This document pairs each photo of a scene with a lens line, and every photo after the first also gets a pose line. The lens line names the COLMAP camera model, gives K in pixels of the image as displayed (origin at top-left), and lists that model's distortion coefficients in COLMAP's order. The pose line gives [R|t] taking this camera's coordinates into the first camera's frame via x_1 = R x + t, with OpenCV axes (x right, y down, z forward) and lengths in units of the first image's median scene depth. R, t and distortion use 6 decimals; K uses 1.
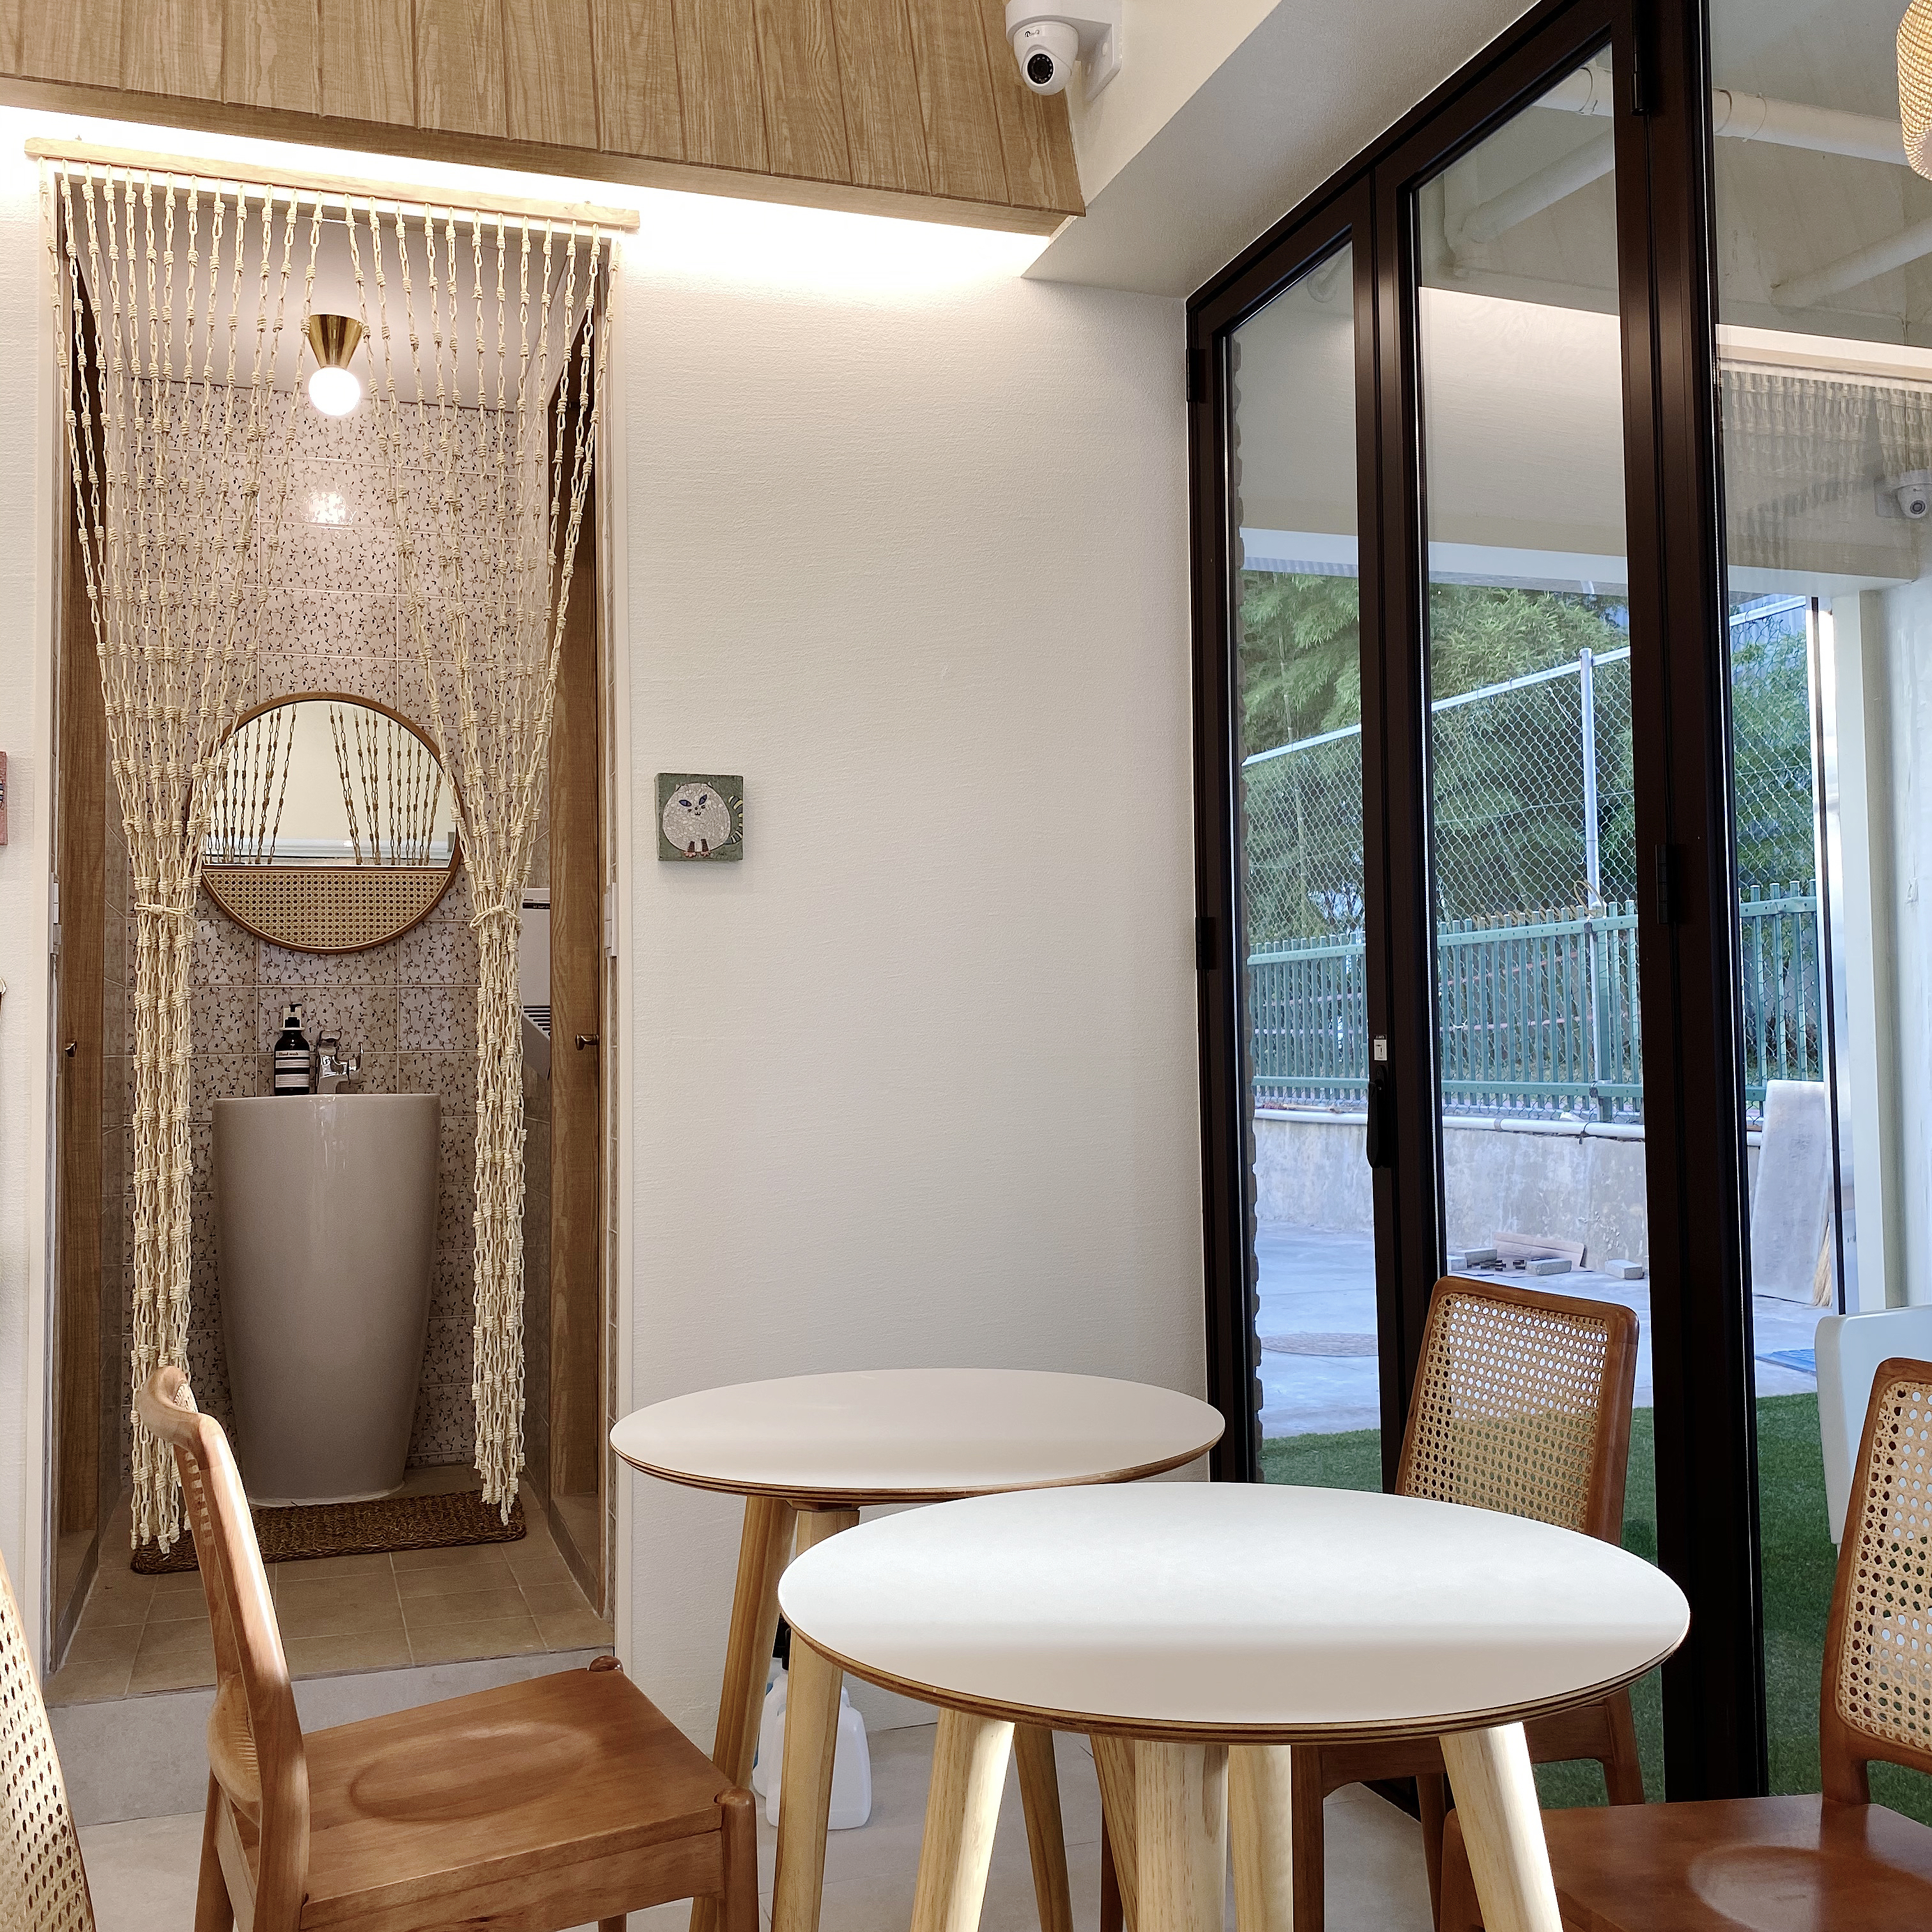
lens RADIAL K [[1946.3, 0, 963.6], [0, 1946.3, 955.9], [0, 0, 1]] dist [-0.006634, 0.000000]
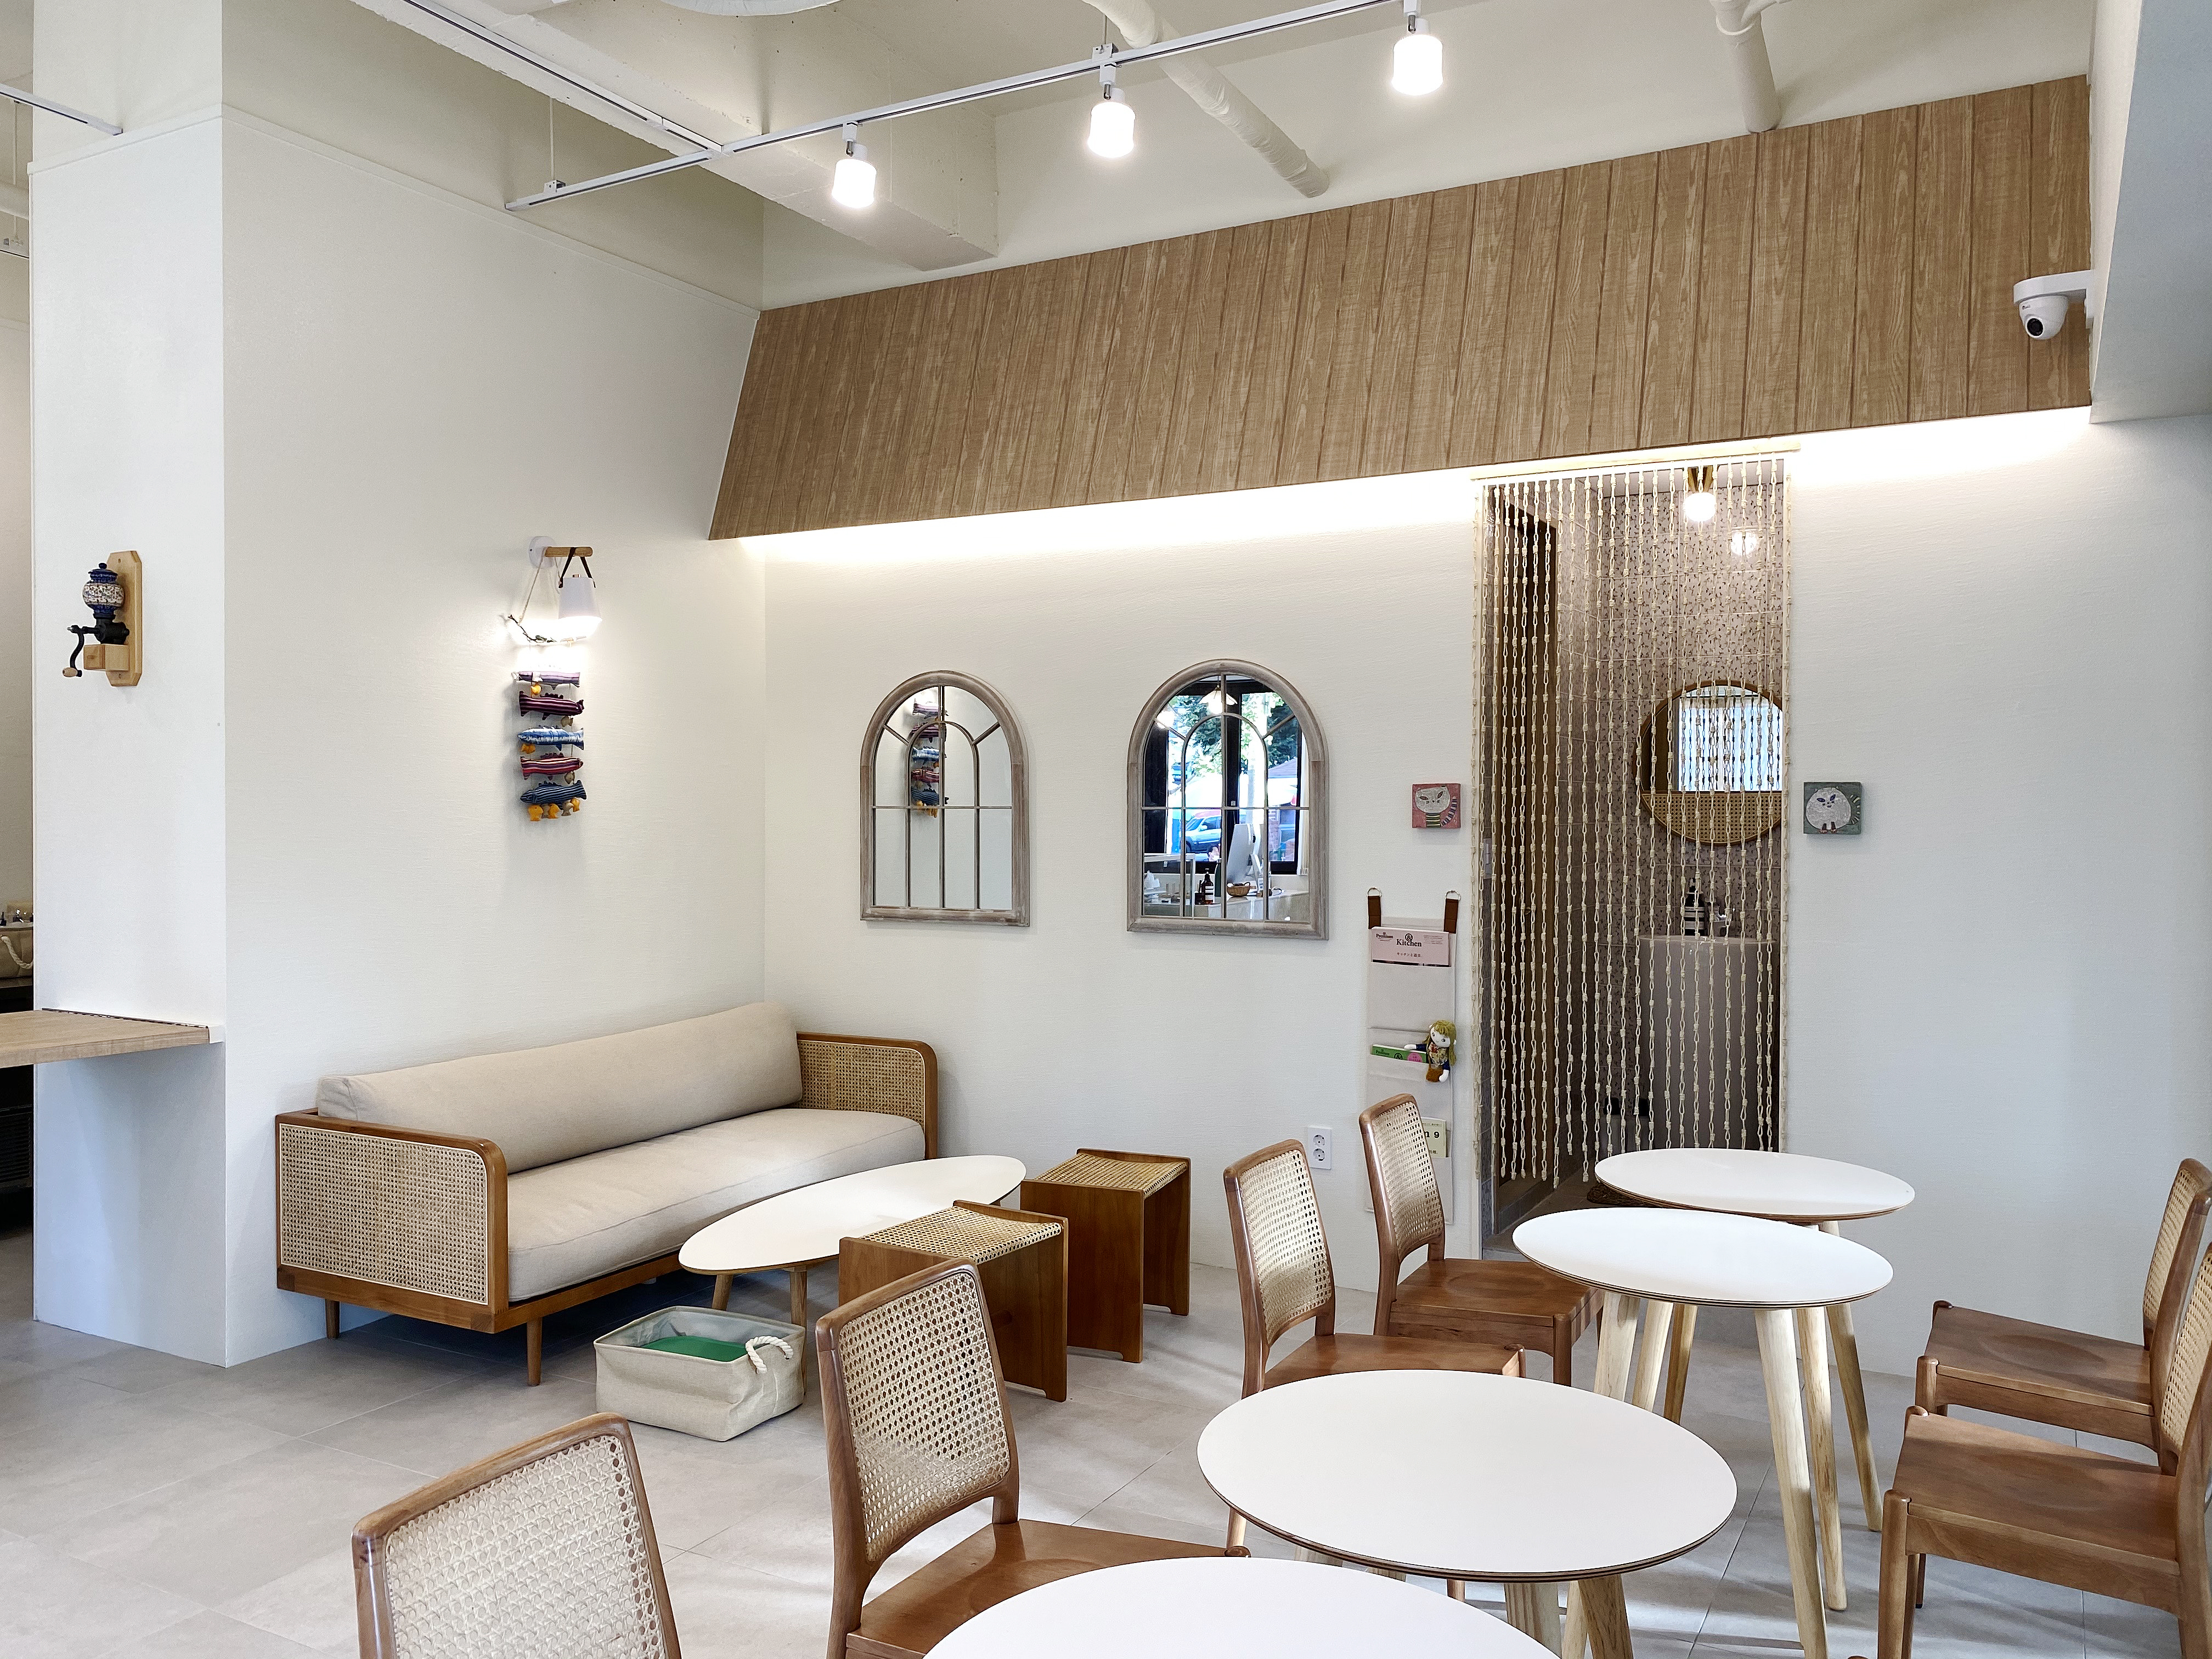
lens RADIAL K [[1685.8, 0, 1105.0], [0, 1685.8, 829.7], [0, 0, 1]] dist [0.009136, 0.003633]
pose [[0.666104, 0.032632, -0.745145, 0.542519], [0.018842, 0.997987, 0.060549, -0.157230], [0.745621, -0.054372, 0.664149, -0.427818]]
